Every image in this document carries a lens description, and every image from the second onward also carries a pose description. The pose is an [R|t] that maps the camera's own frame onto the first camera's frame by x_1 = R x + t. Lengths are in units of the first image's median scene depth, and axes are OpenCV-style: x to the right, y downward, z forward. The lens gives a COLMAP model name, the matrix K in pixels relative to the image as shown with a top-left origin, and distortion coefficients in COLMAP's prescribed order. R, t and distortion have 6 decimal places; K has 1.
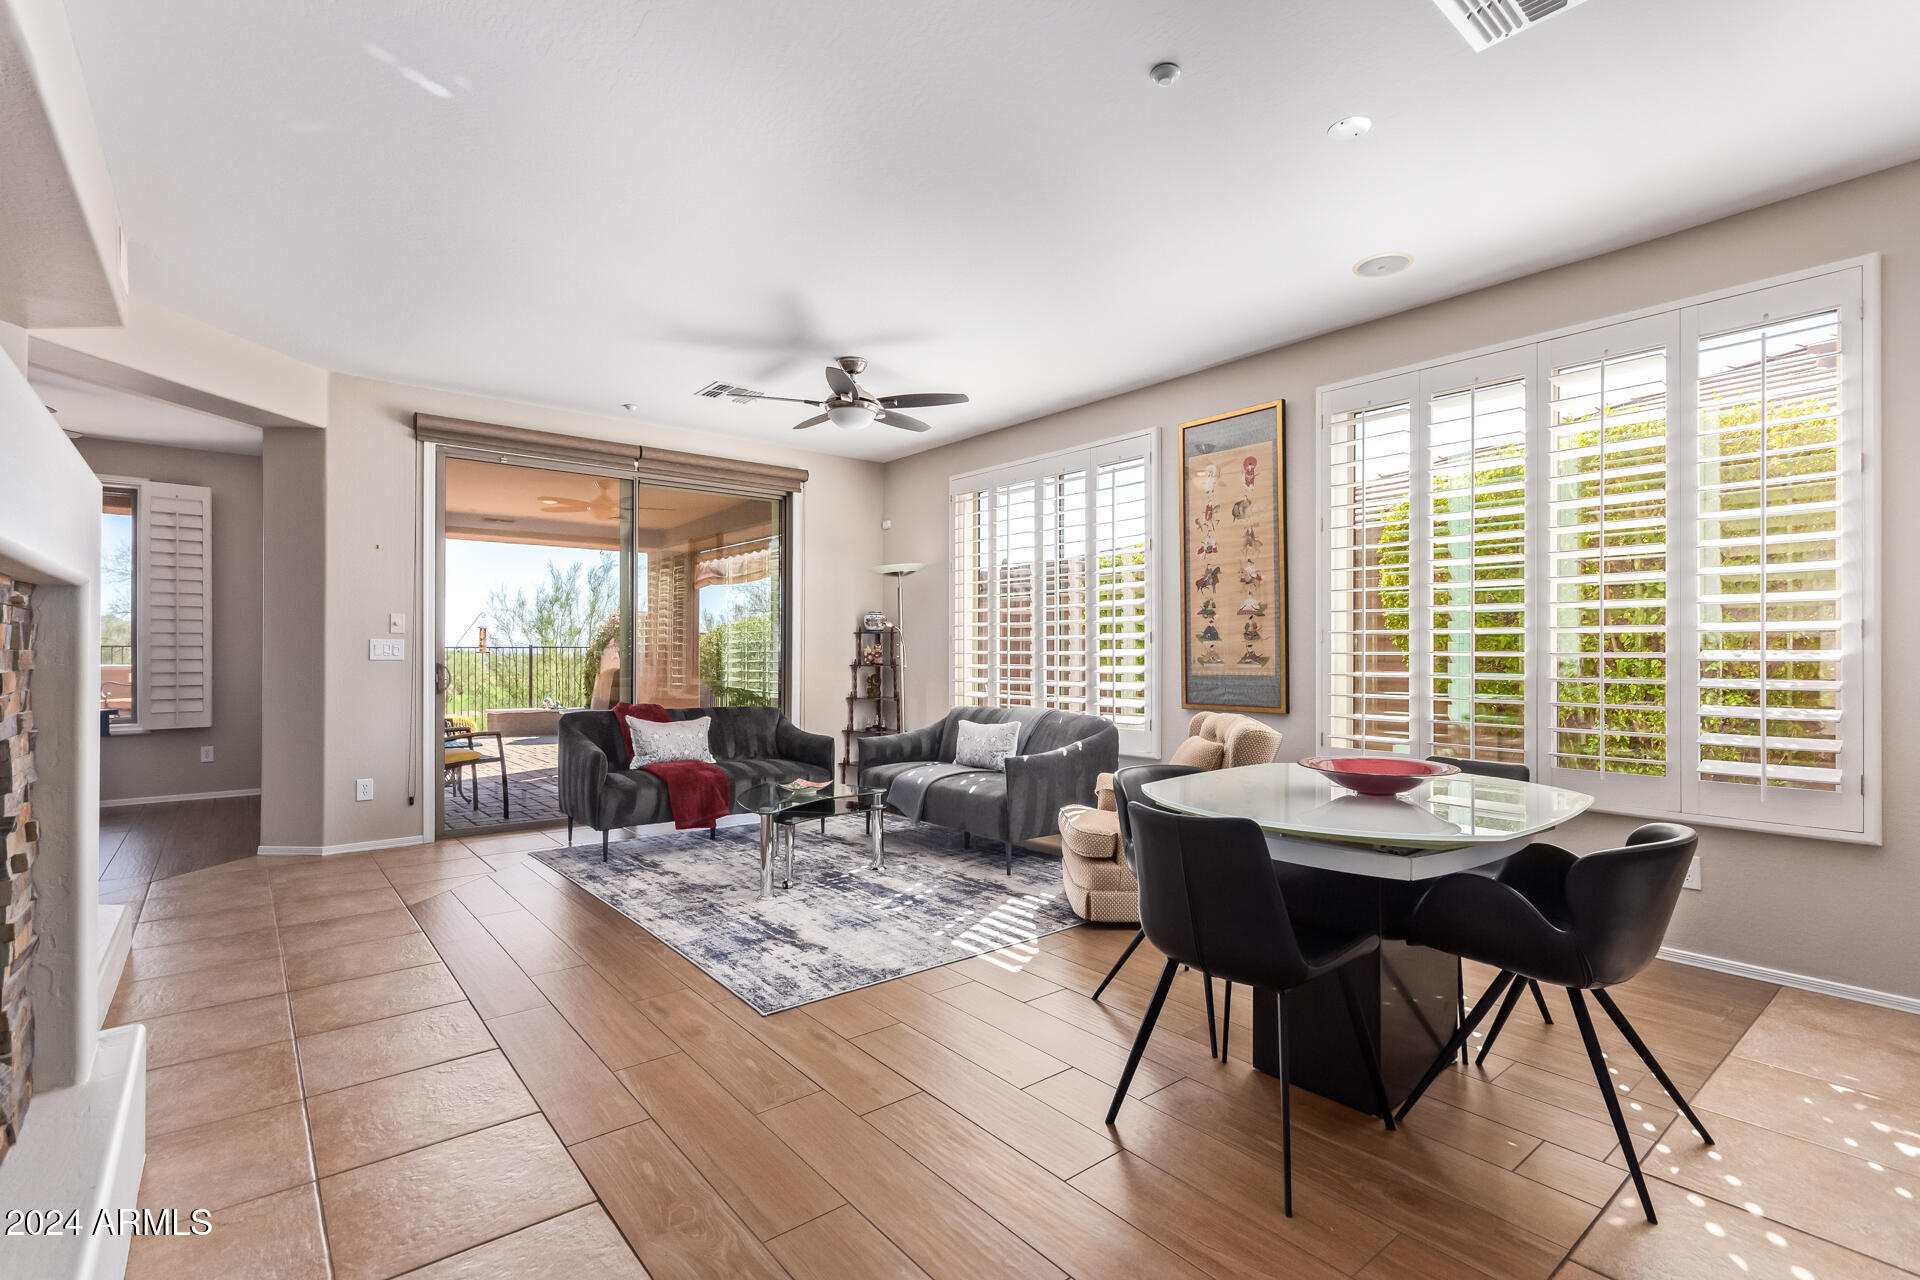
lens RADIAL K [[886.9, 0, 956.7], [0, 886.9, 640.7], [0, 0, 1]] dist [-0.000693, -0.001542]
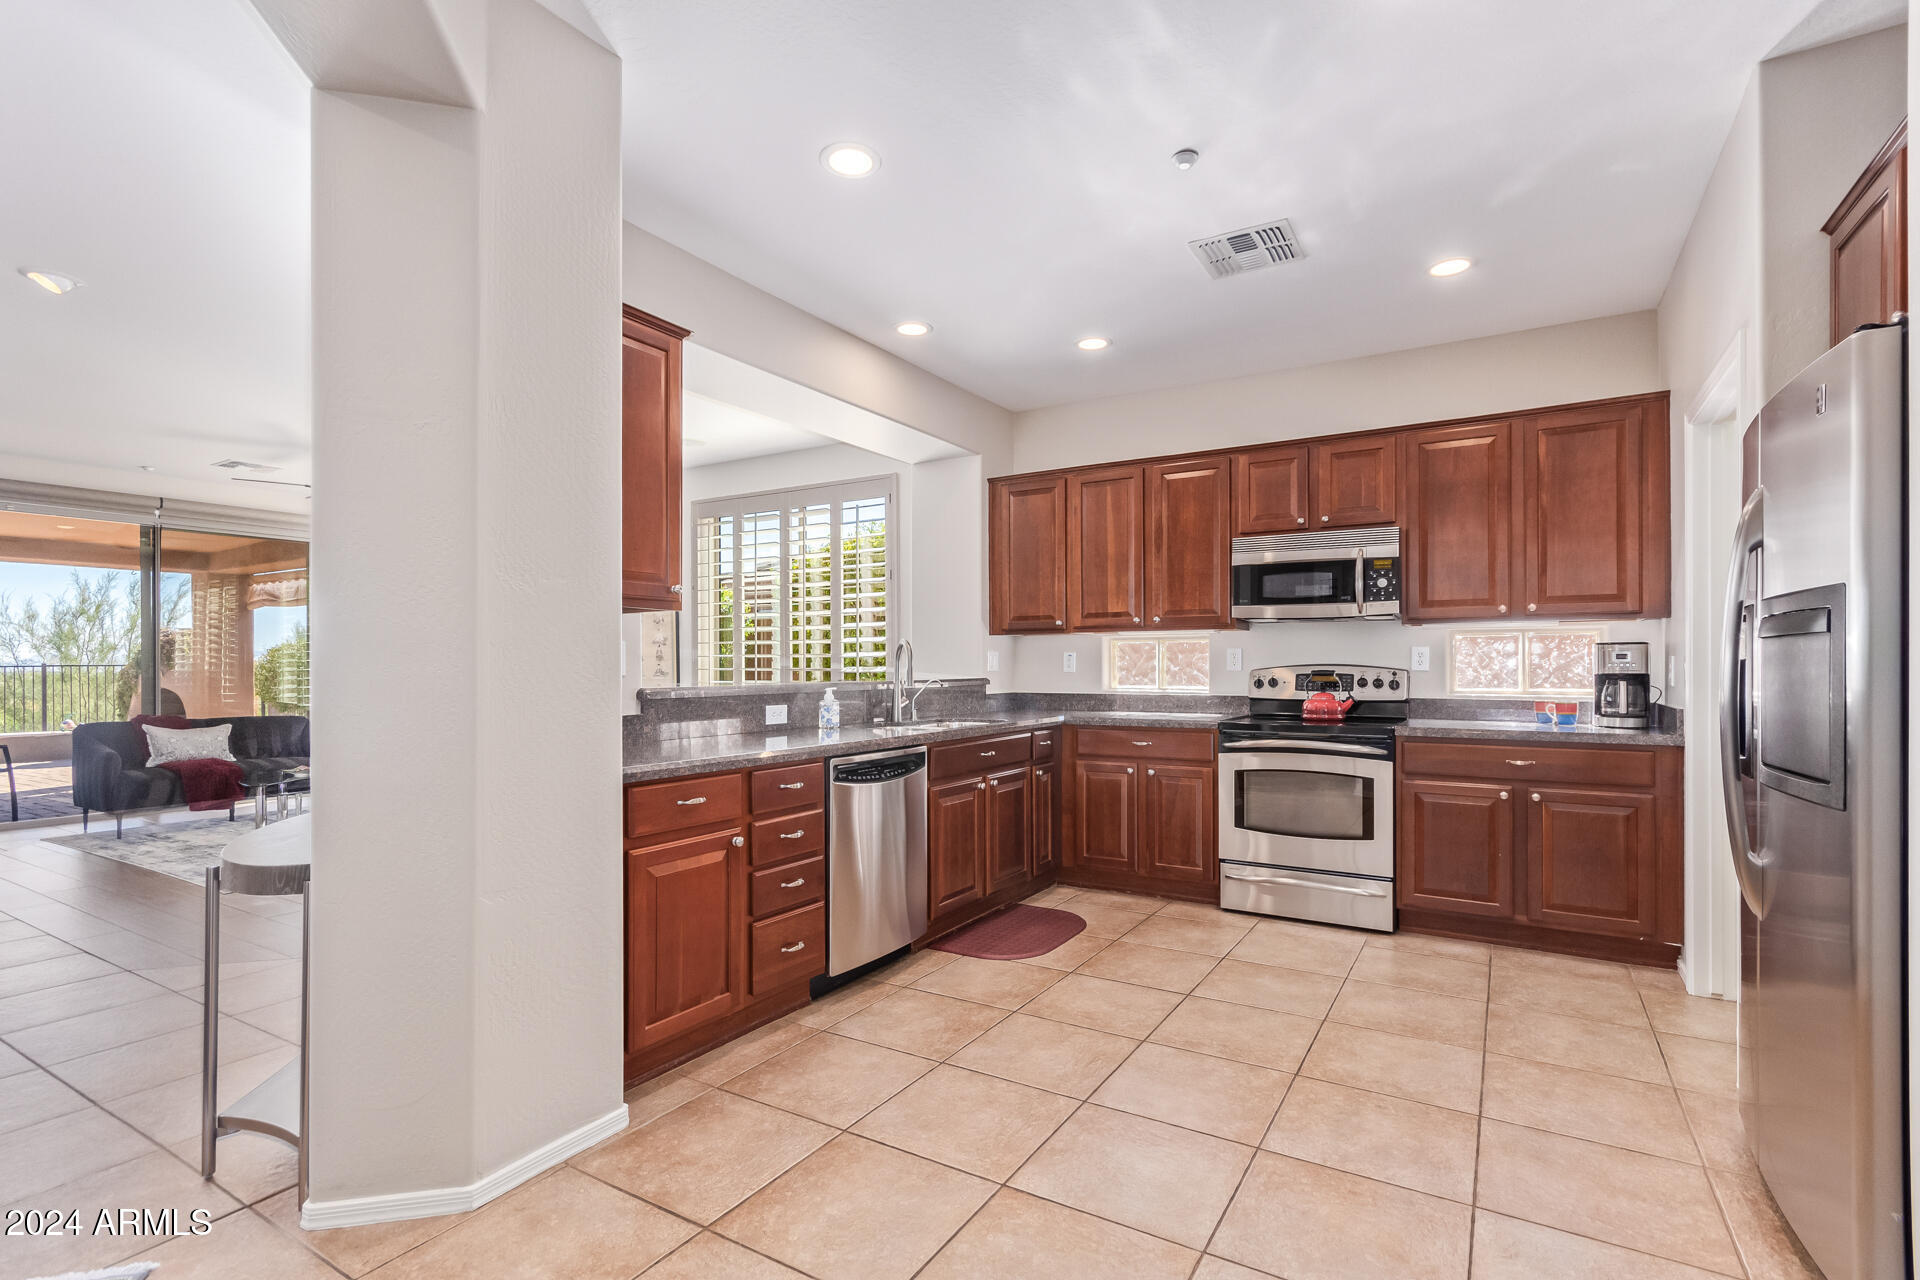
lens RADIAL K [[886.9, 0, 972.6], [0, 886.9, 655.4], [0, 0, 1]] dist [-0.000693, -0.001542]
pose [[0.935770, -0.000455, 0.352610, 0.166216], [0.000311, 1.000000, 0.000464, -0.006234], [-0.352611, -0.000325, 0.935770, -0.338772]]
